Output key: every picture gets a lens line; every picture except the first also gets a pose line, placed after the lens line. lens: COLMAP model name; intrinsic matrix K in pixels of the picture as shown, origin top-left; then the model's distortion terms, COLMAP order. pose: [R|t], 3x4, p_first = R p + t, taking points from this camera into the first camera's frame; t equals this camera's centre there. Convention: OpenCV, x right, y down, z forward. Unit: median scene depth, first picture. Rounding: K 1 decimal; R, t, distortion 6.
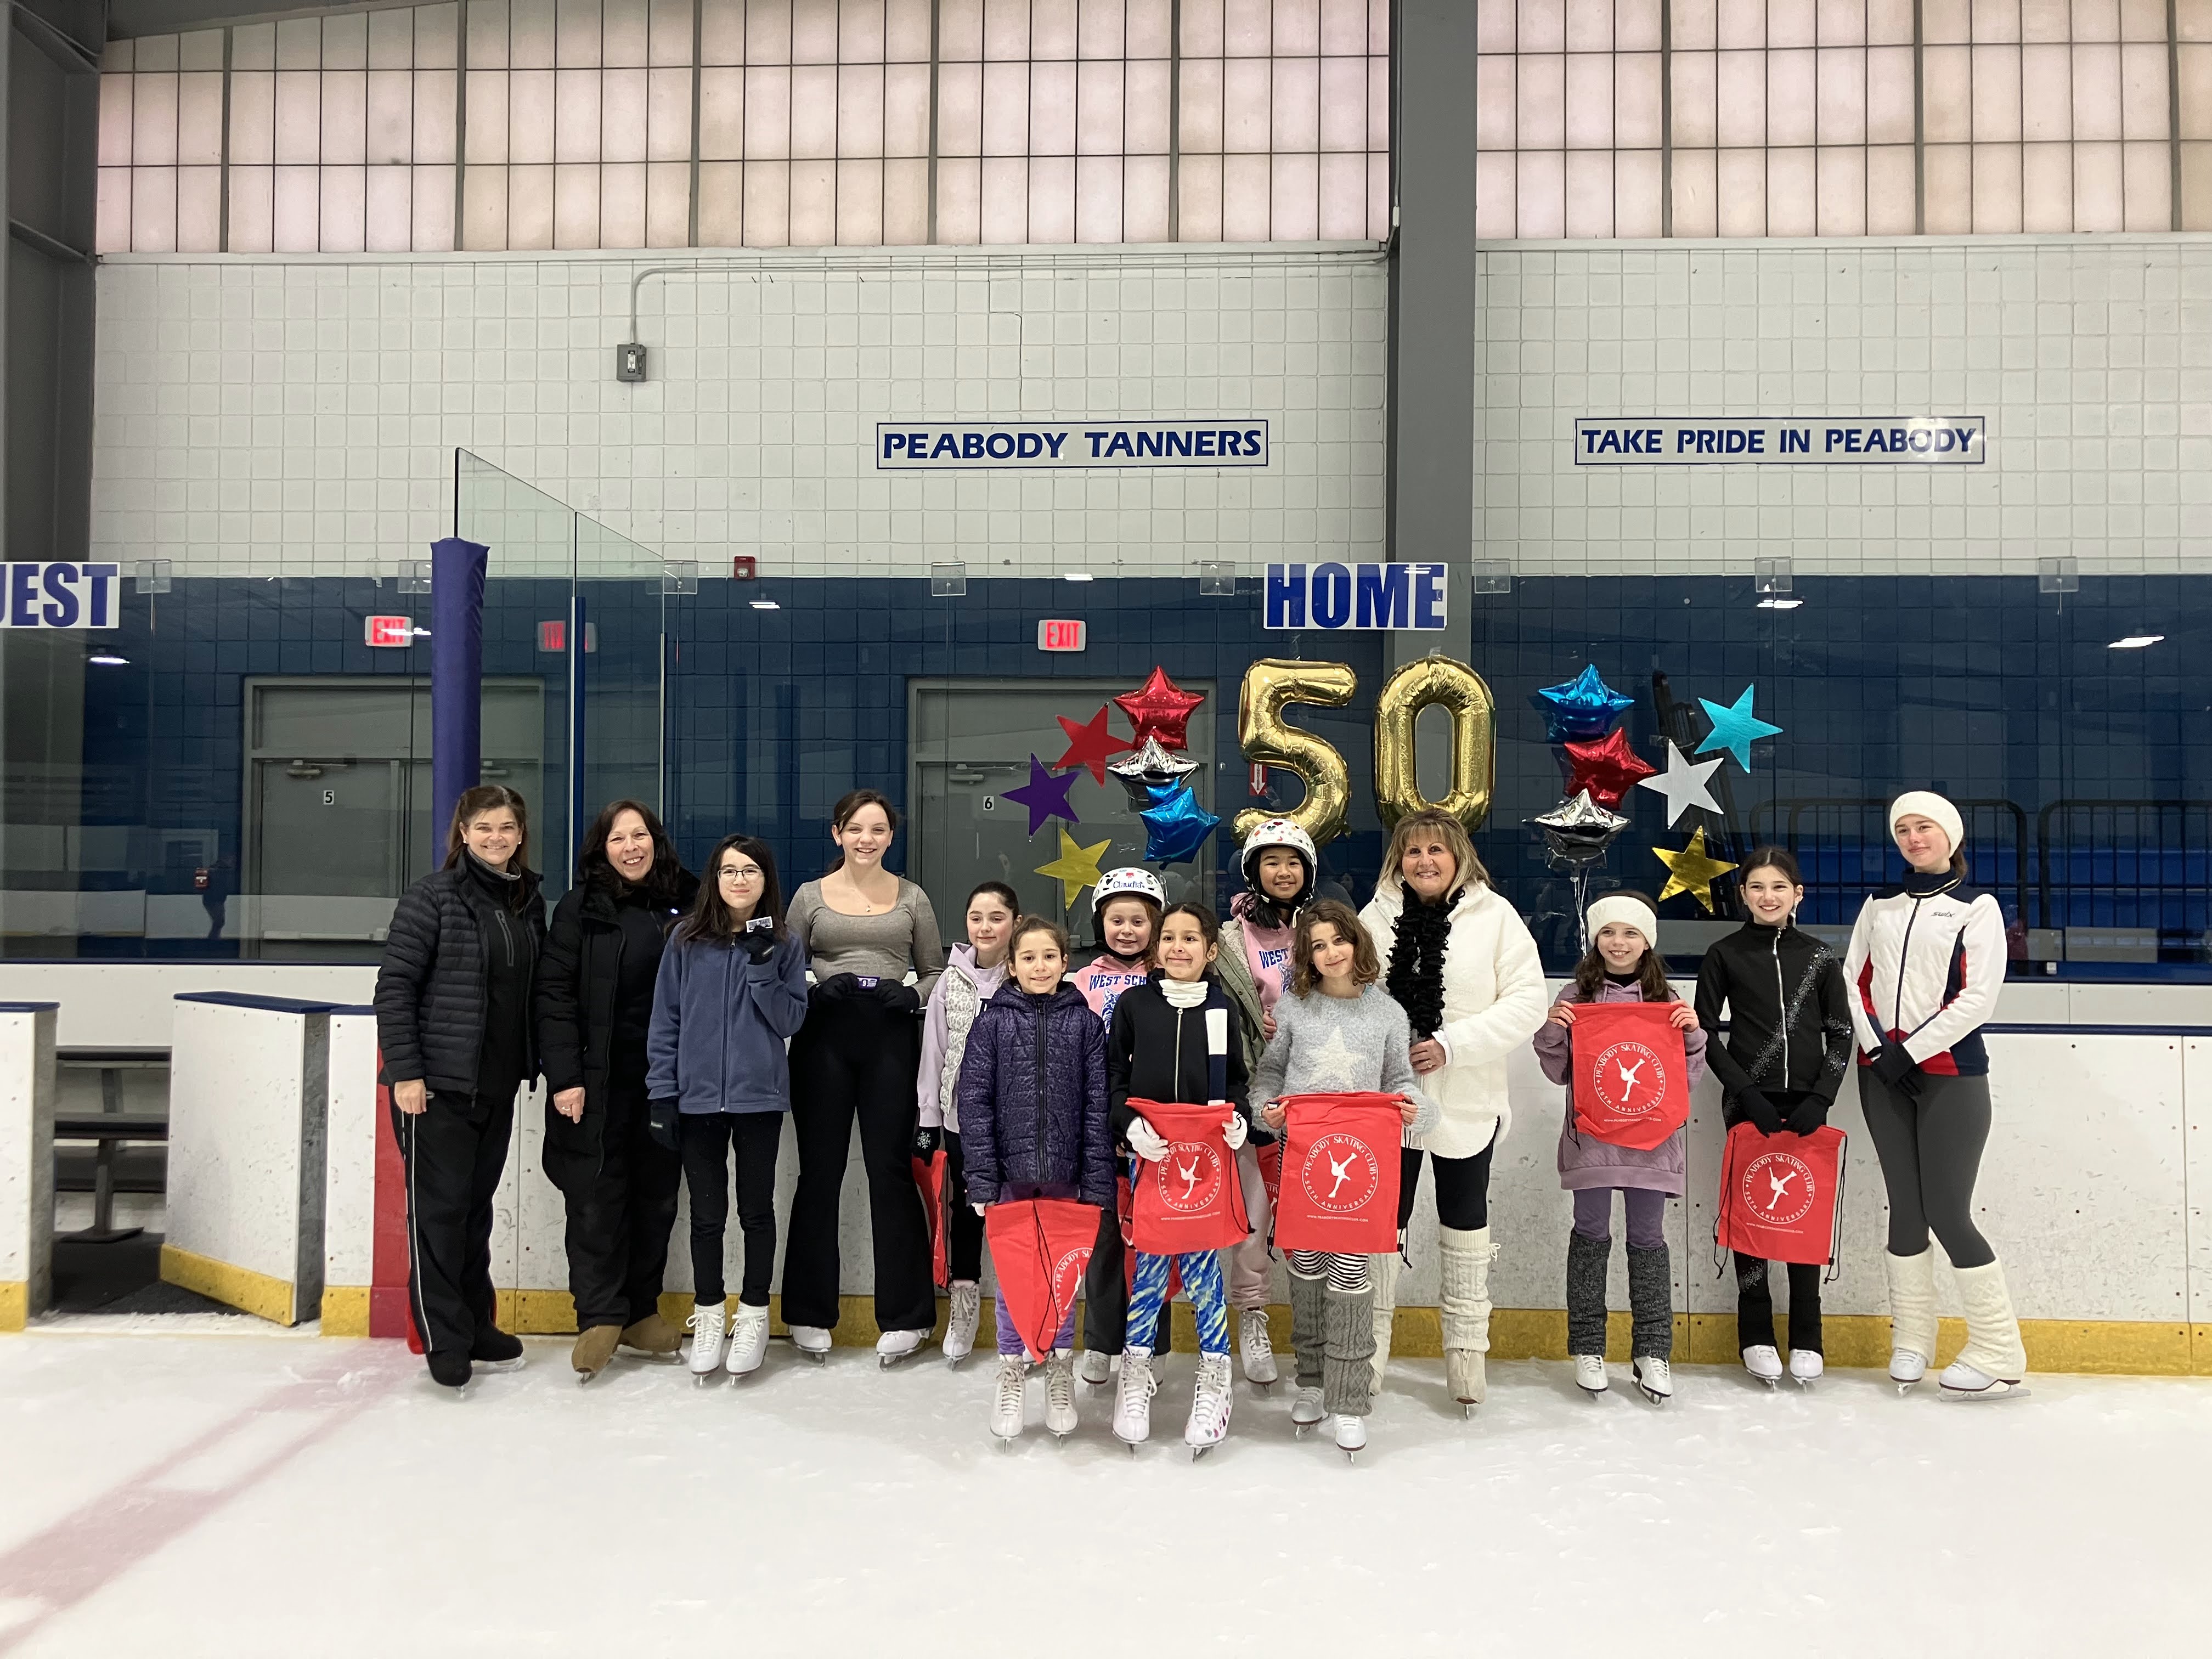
lens RADIAL K [[1810.9, 0, 1121.1], [0, 1810.9, 813.7], [0, 0, 1]] dist [0.033463, -0.040501]
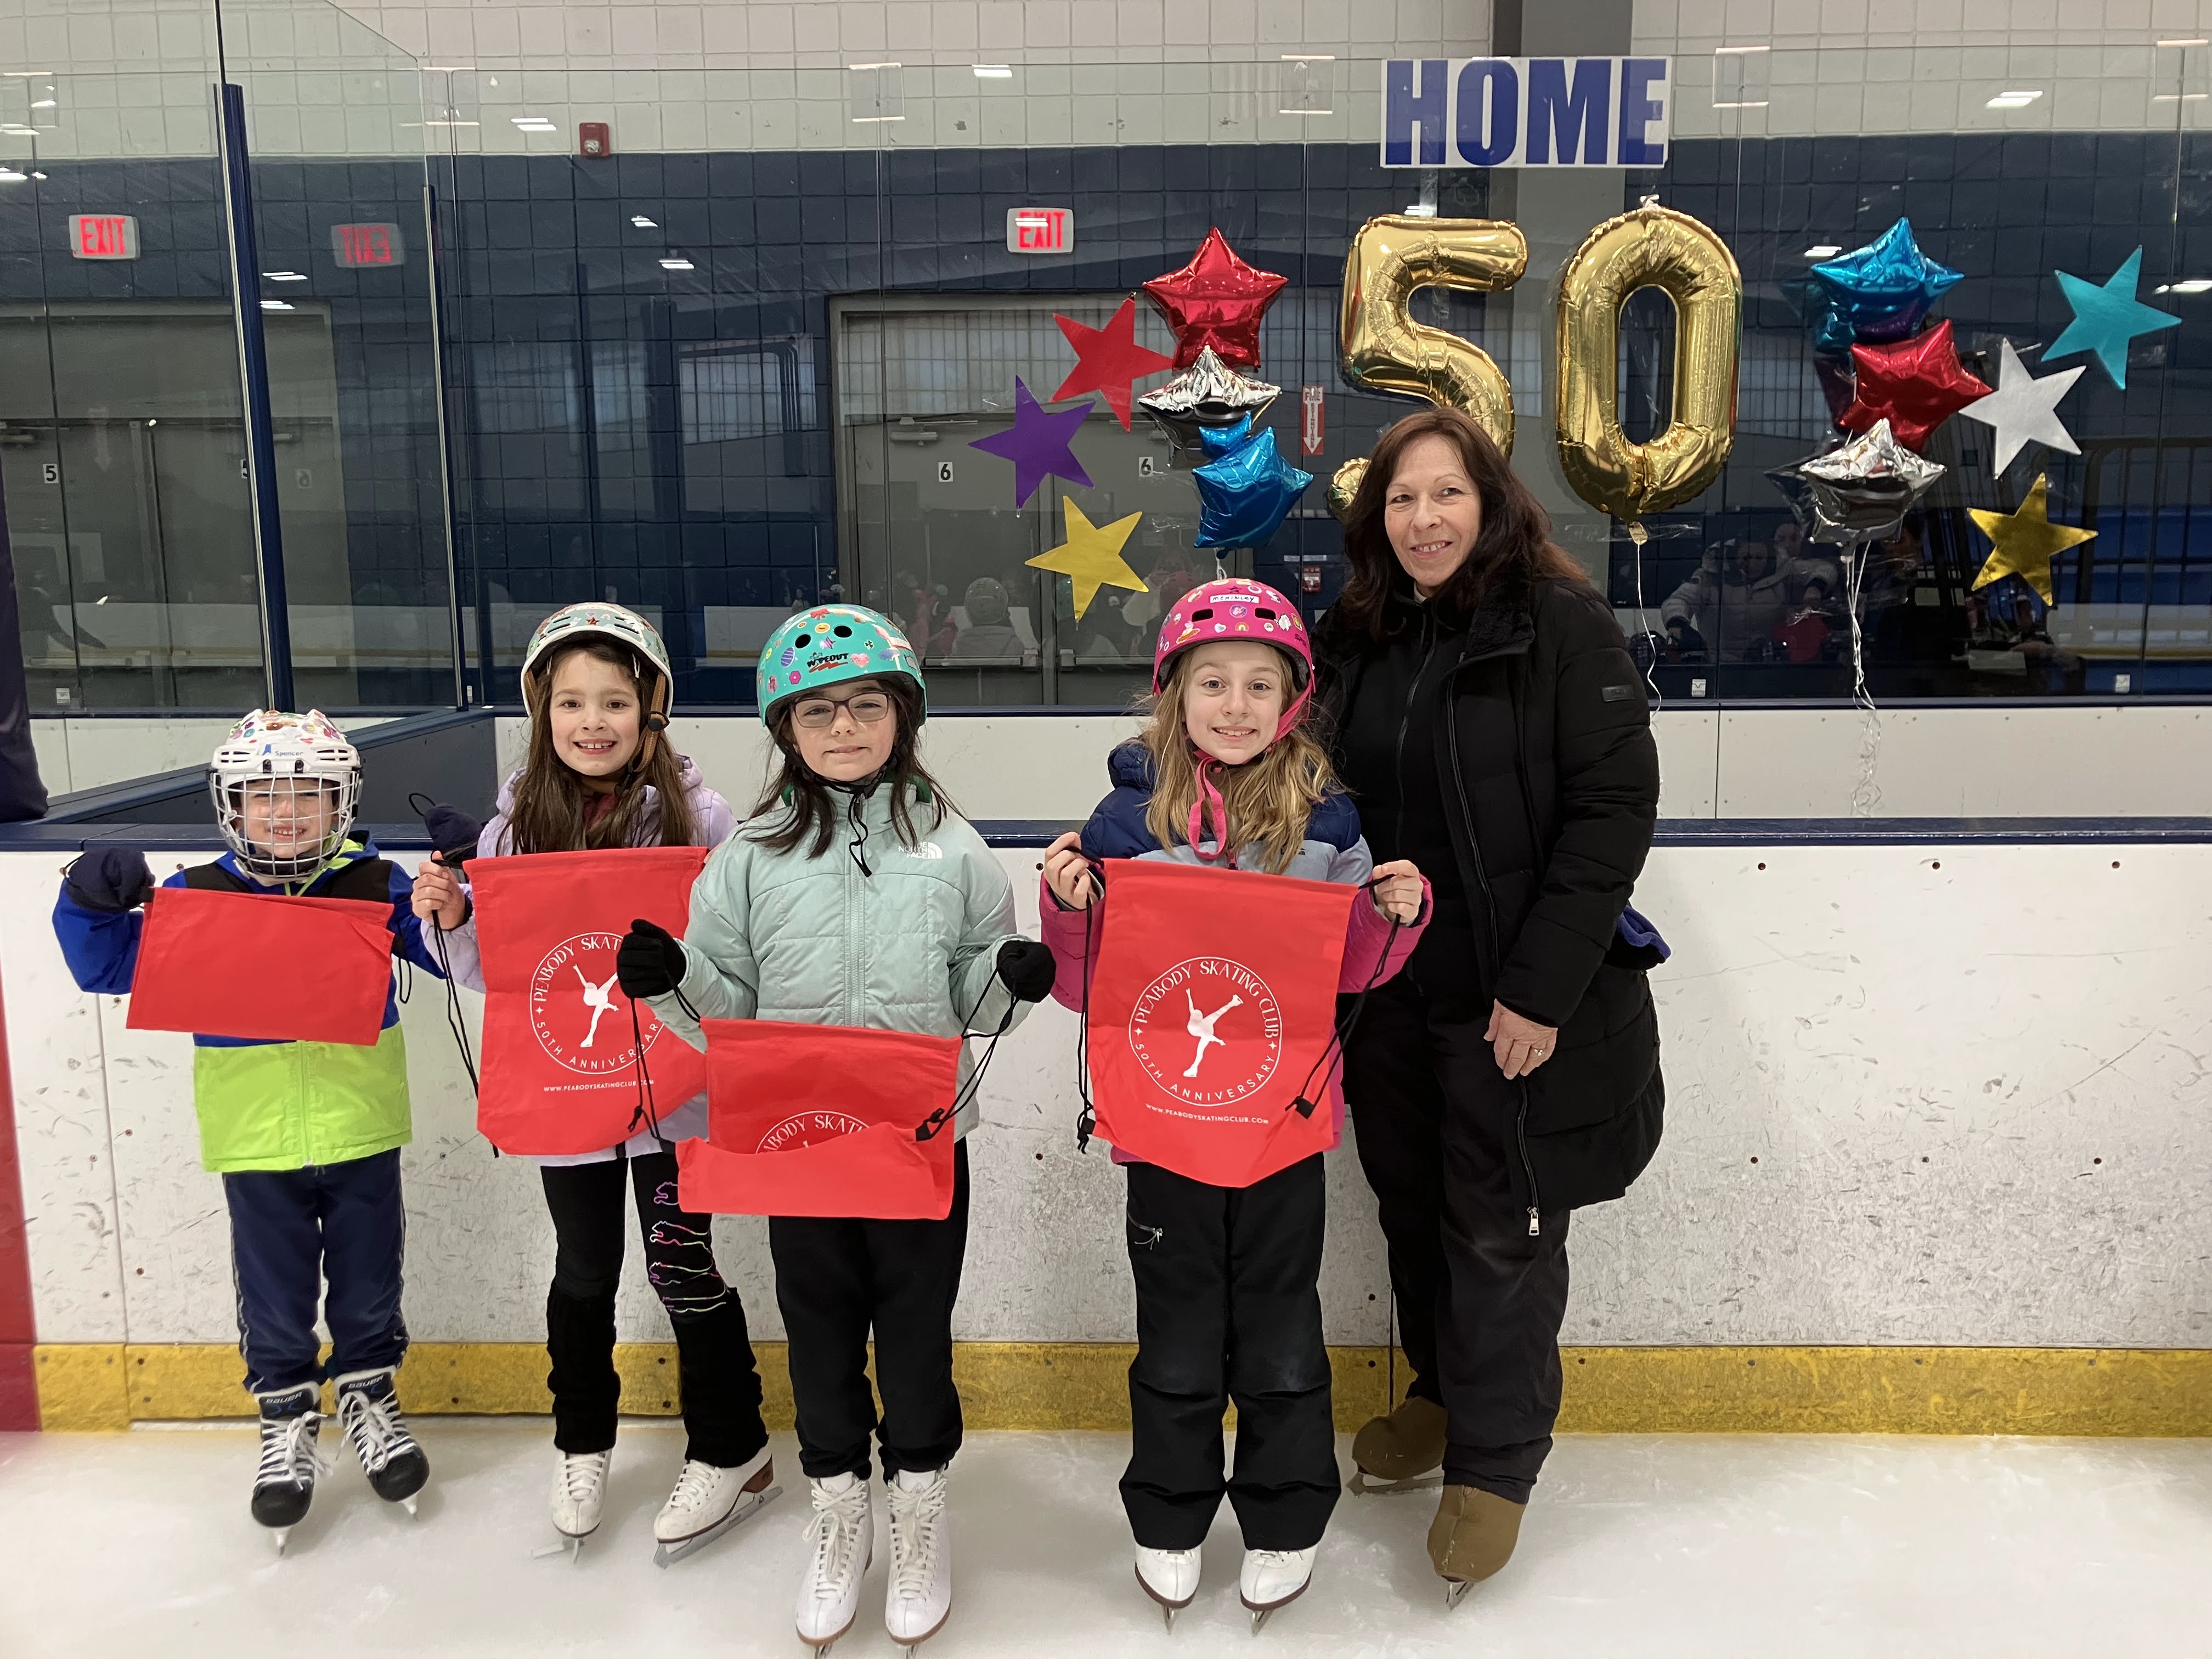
lens RADIAL K [[1810.9, 0, 1121.3], [0, 1810.9, 830.3], [0, 0, 1]] dist [0.033463, -0.040501]
pose [[0.999511, -0.018044, 0.025548, -0.023749], [0.013268, 0.984283, 0.176101, 0.009442], [-0.028324, -0.175676, 0.984040, 0.247121]]
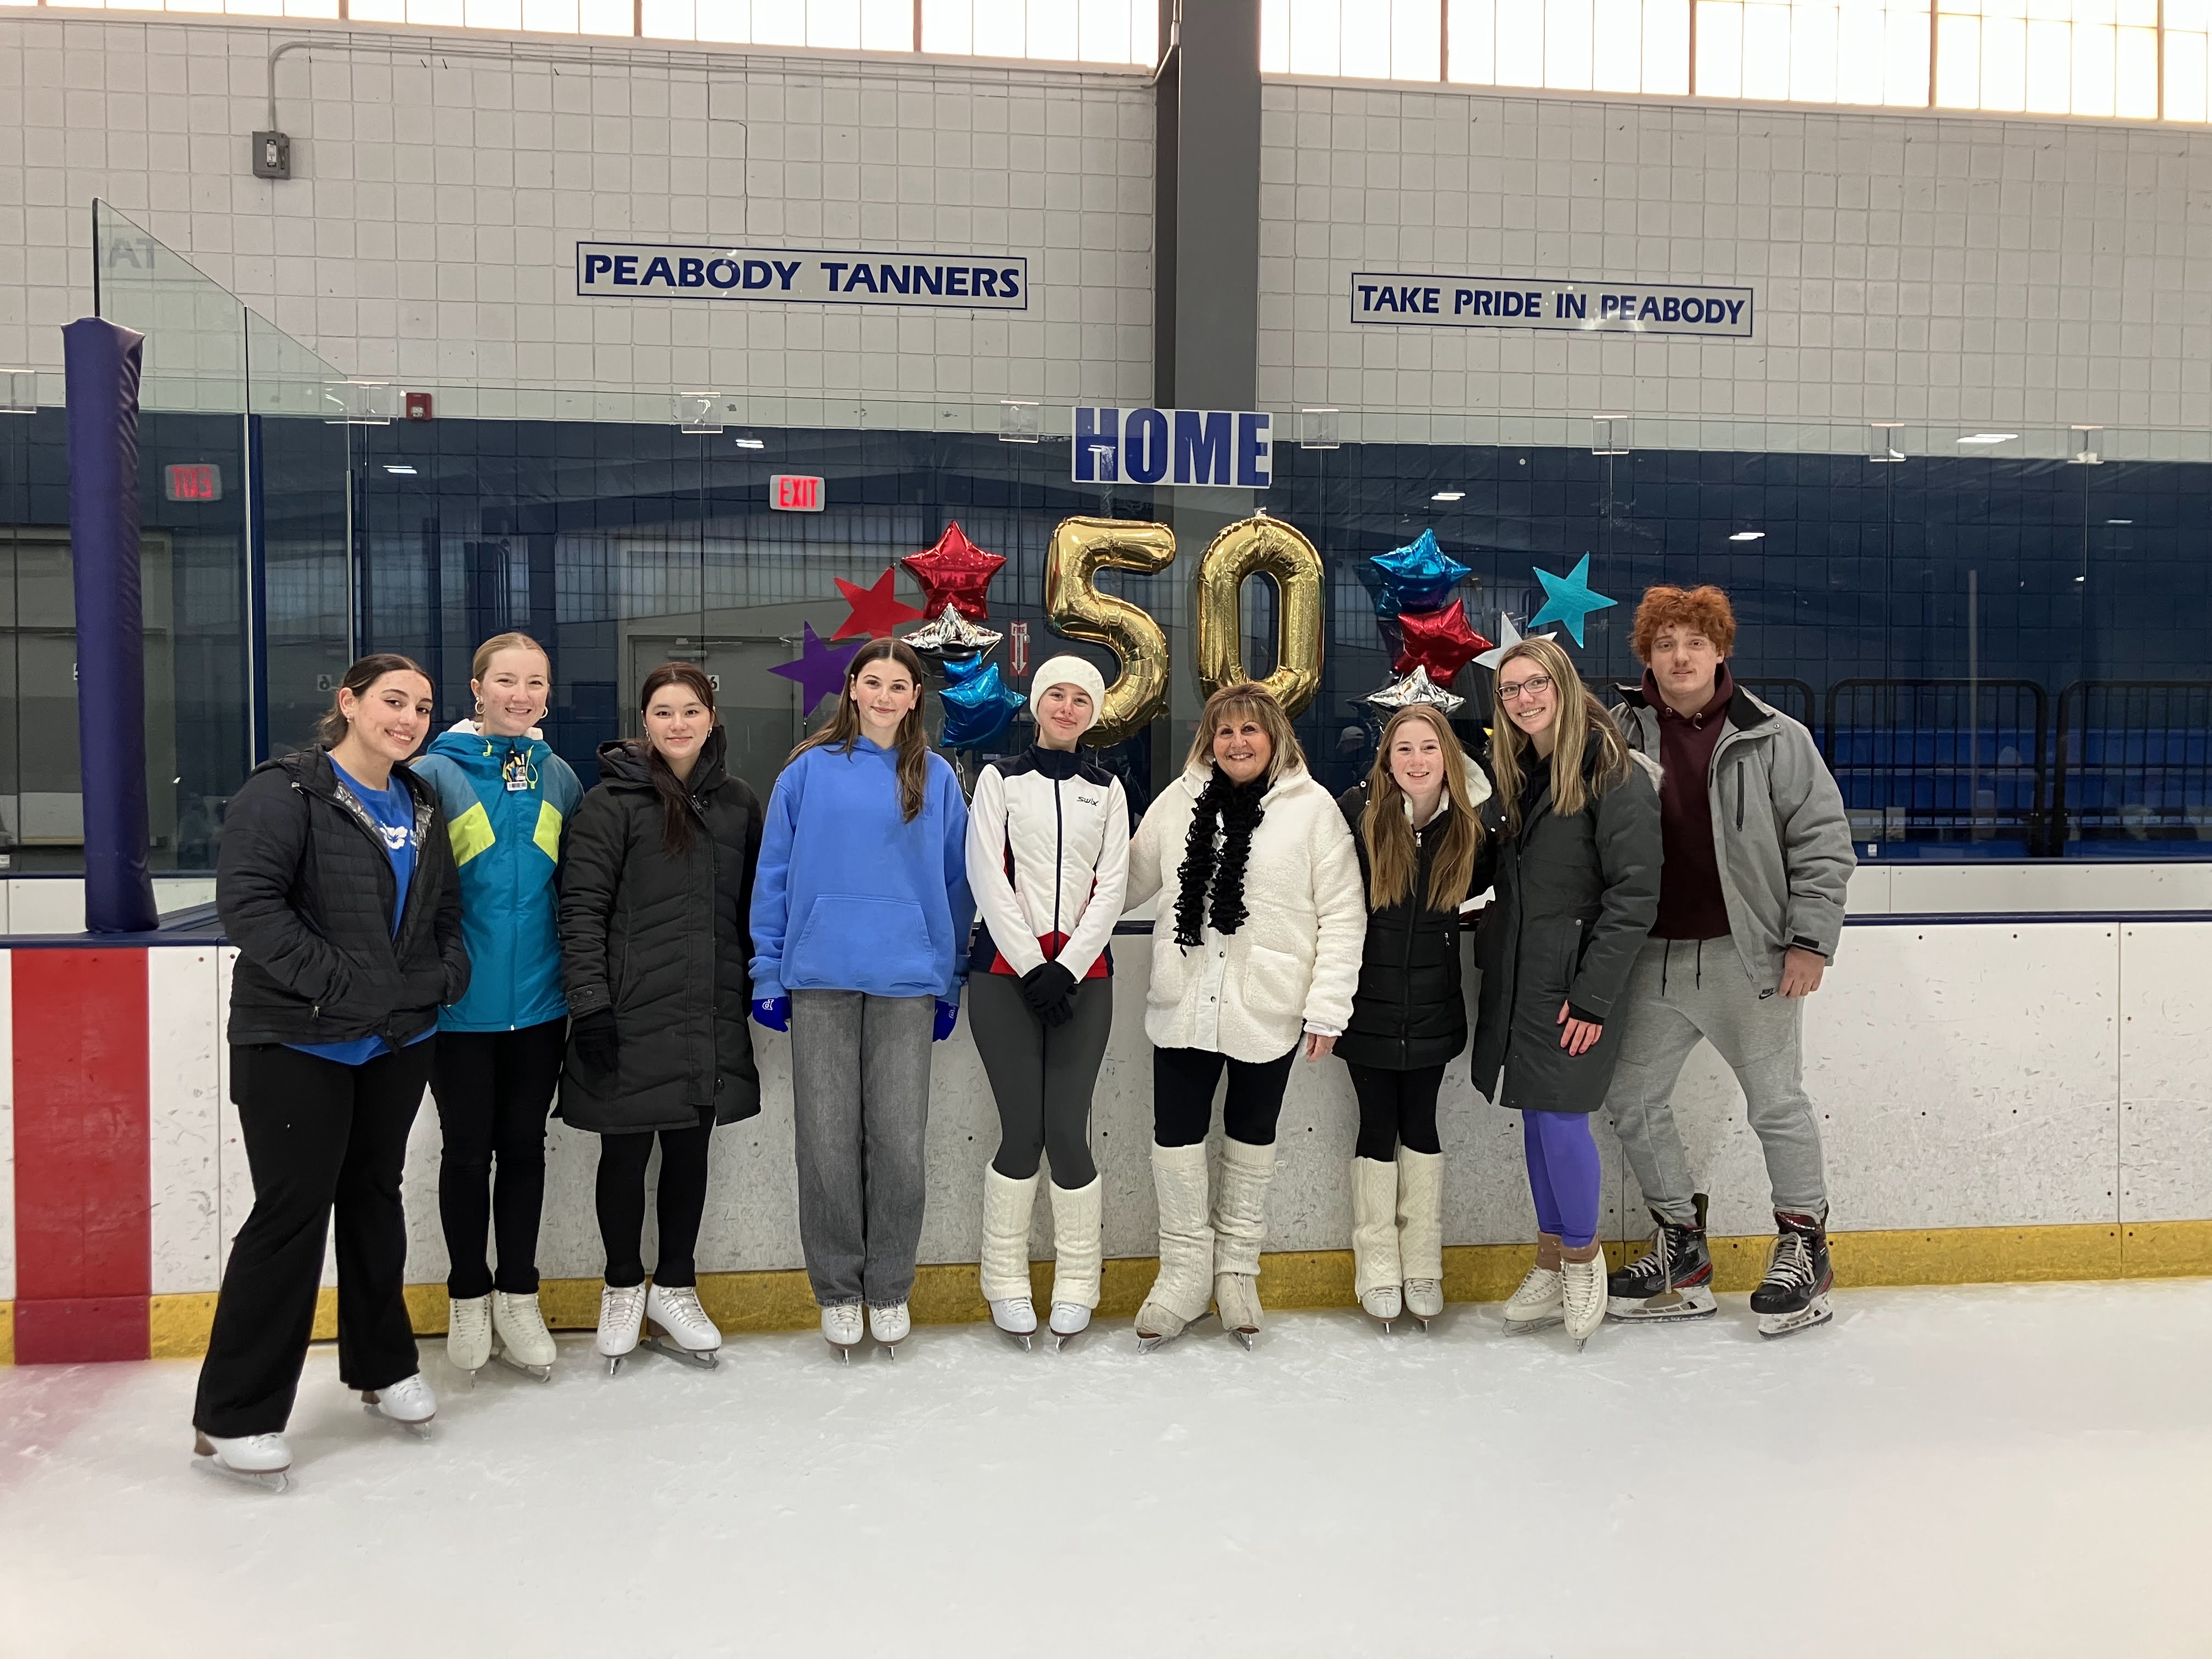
lens RADIAL K [[1810.9, 0, 1114.3], [0, 1810.9, 814.0], [0, 0, 1]] dist [0.033463, -0.040501]
pose [[0.982014, -0.011500, 0.188460, -0.051078], [-0.000097, 0.998113, 0.061410, 0.004055], [-0.188811, -0.060324, 0.980159, 0.088288]]
